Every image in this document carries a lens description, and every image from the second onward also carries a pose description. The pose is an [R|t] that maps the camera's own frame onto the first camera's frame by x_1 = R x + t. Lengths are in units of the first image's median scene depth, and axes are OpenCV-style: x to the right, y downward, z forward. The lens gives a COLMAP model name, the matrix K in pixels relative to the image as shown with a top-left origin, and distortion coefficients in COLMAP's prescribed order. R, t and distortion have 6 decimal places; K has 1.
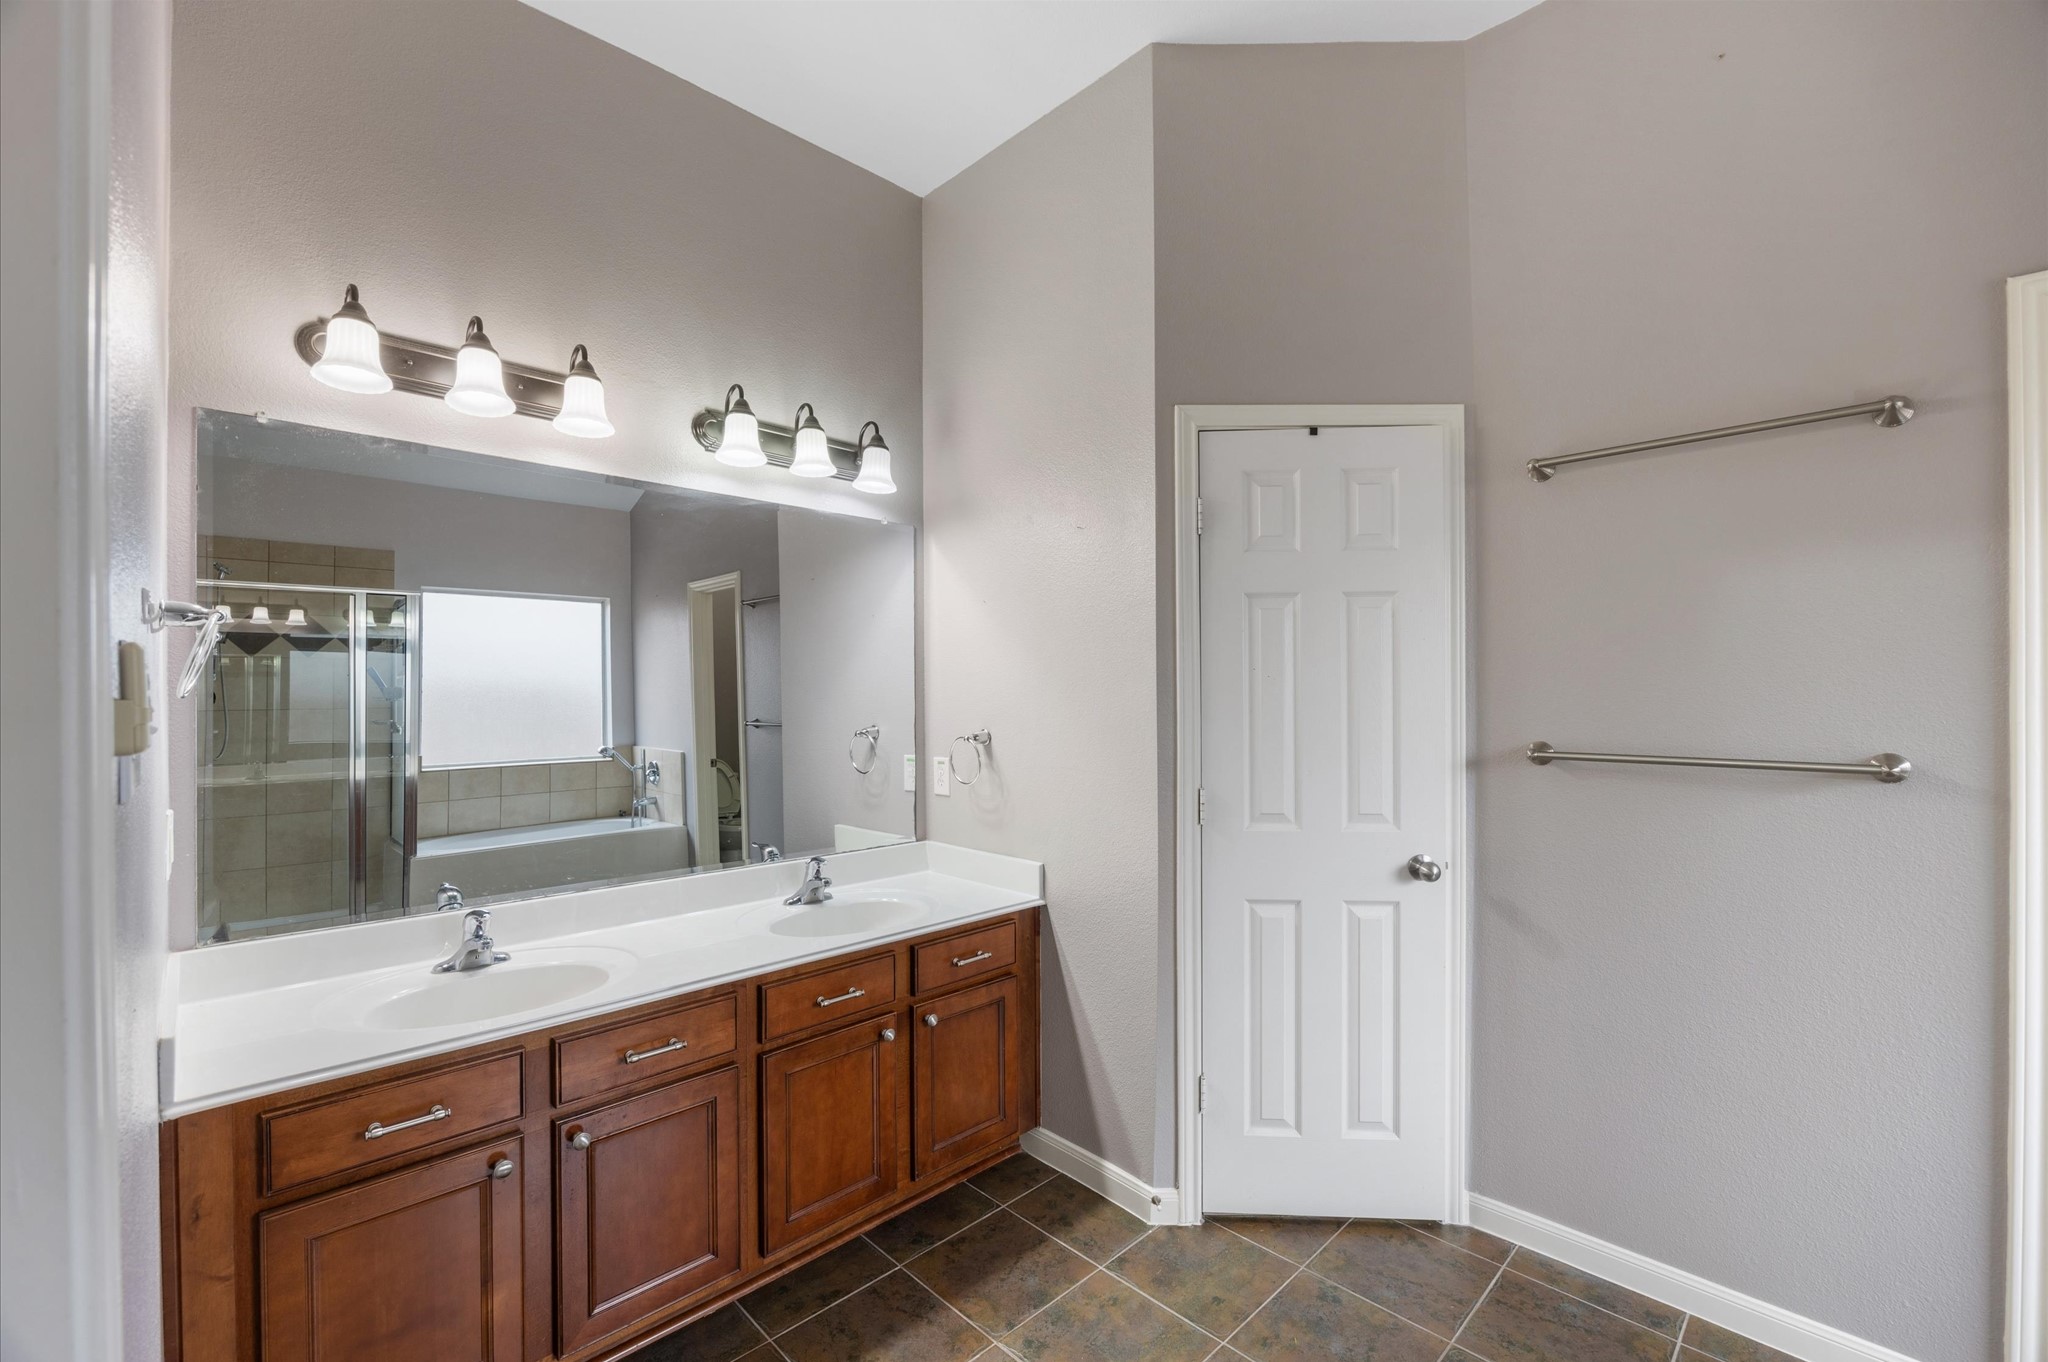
lens RADIAL K [[863.1, 0, 1024.9], [0, 863.1, 694.3], [0, 0, 1]] dist [-0.004192, -0.000432]
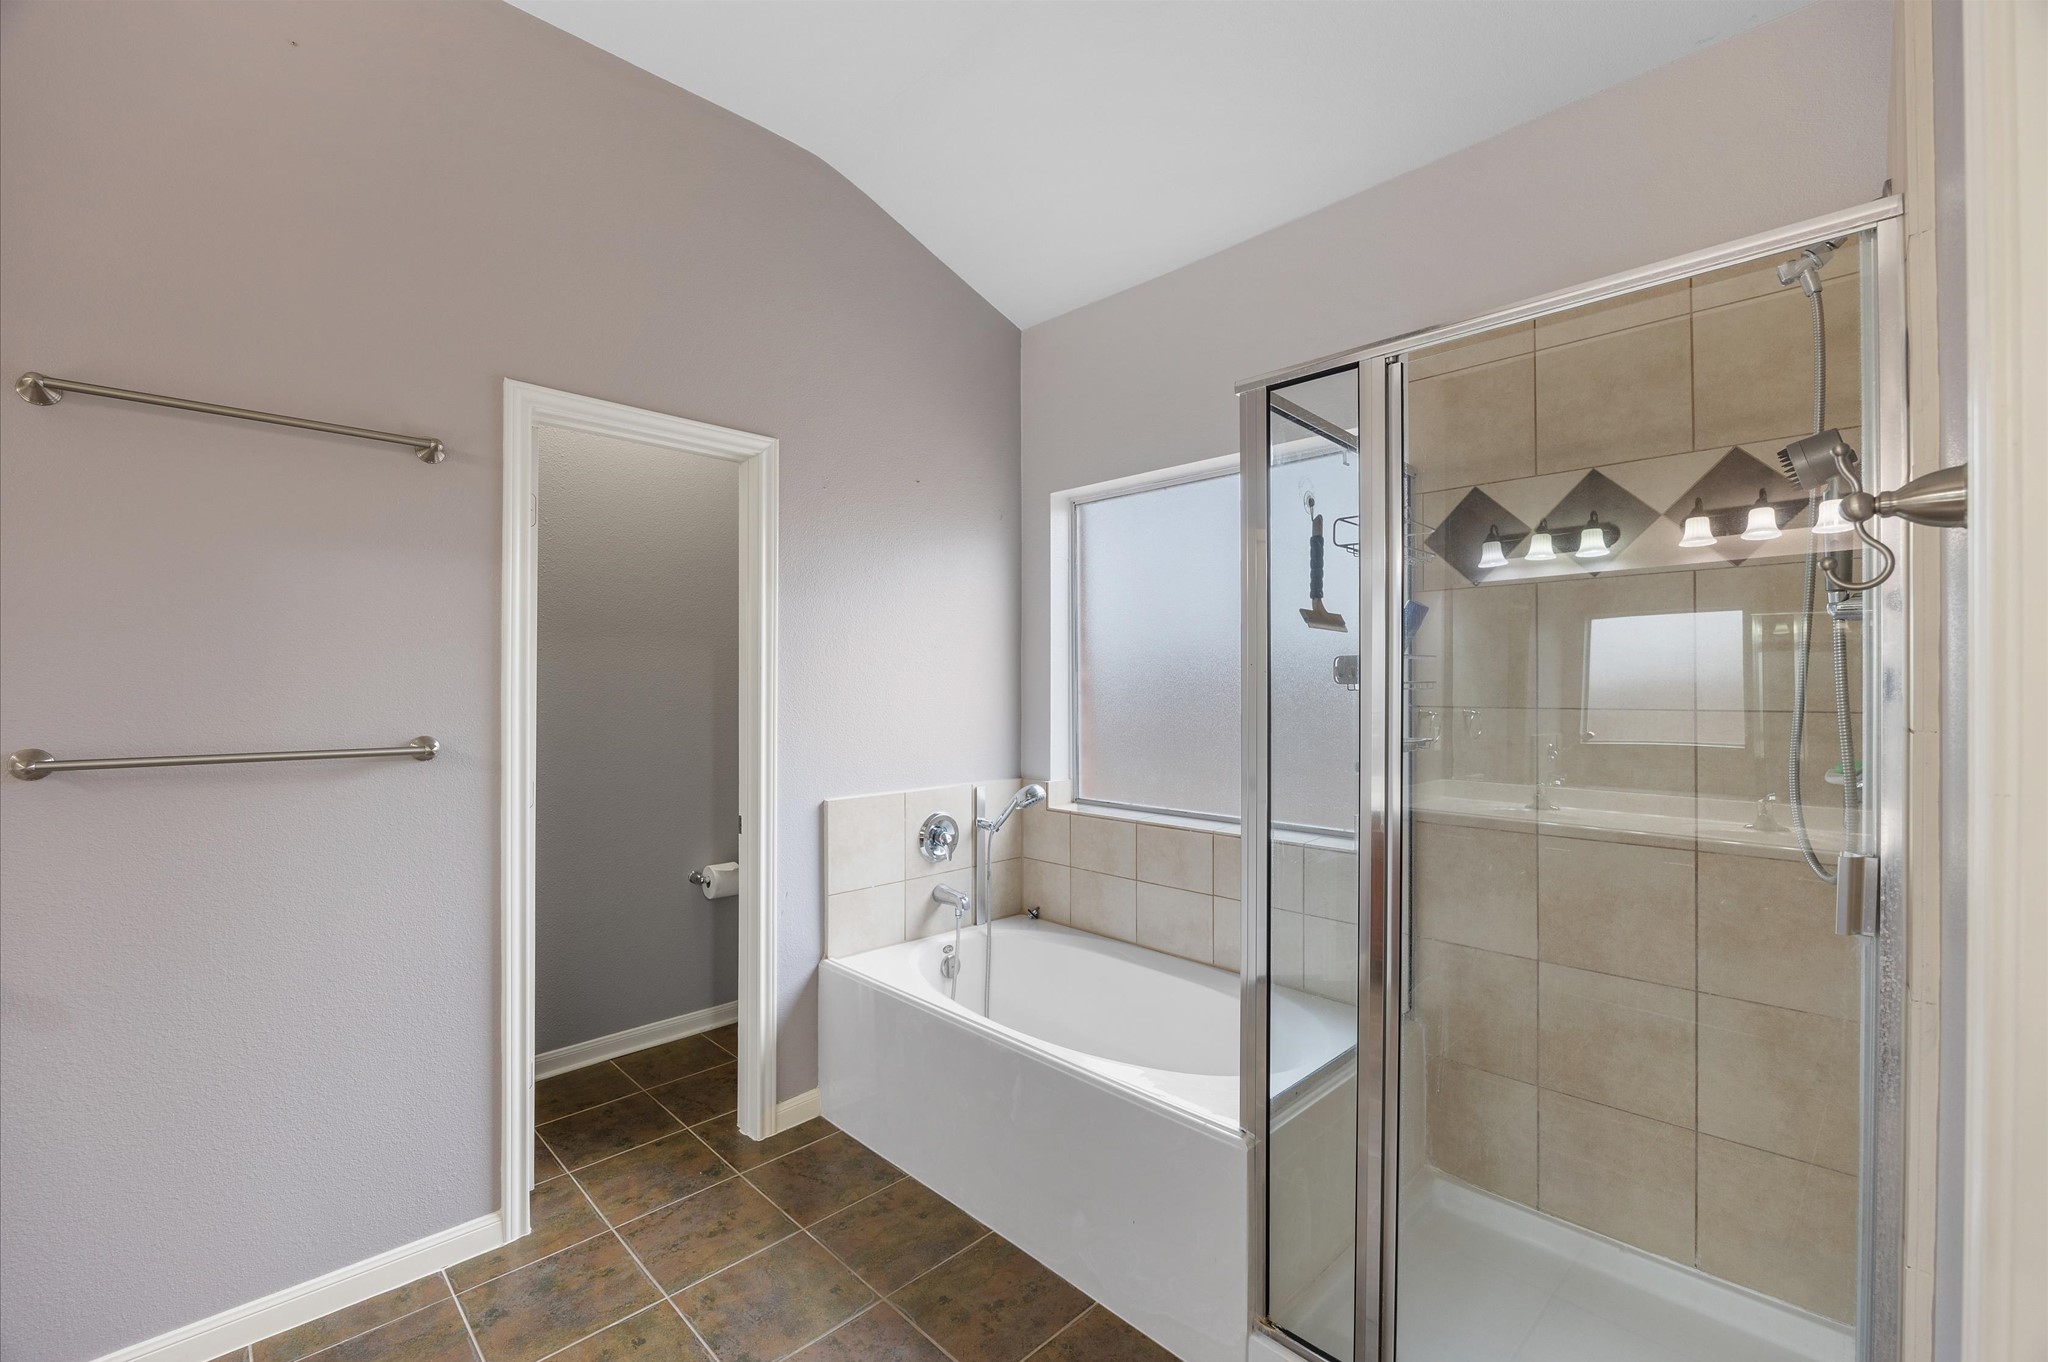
lens RADIAL K [[863.1, 0, 1024.9], [0, 863.1, 680.2], [0, 0, 1]] dist [-0.004192, -0.000432]
pose [[0.002720, 0.008036, 0.999964, -0.182356], [0.000583, 0.999968, -0.008037, 0.001571], [-0.999996, 0.000604, 0.002716, 0.160450]]
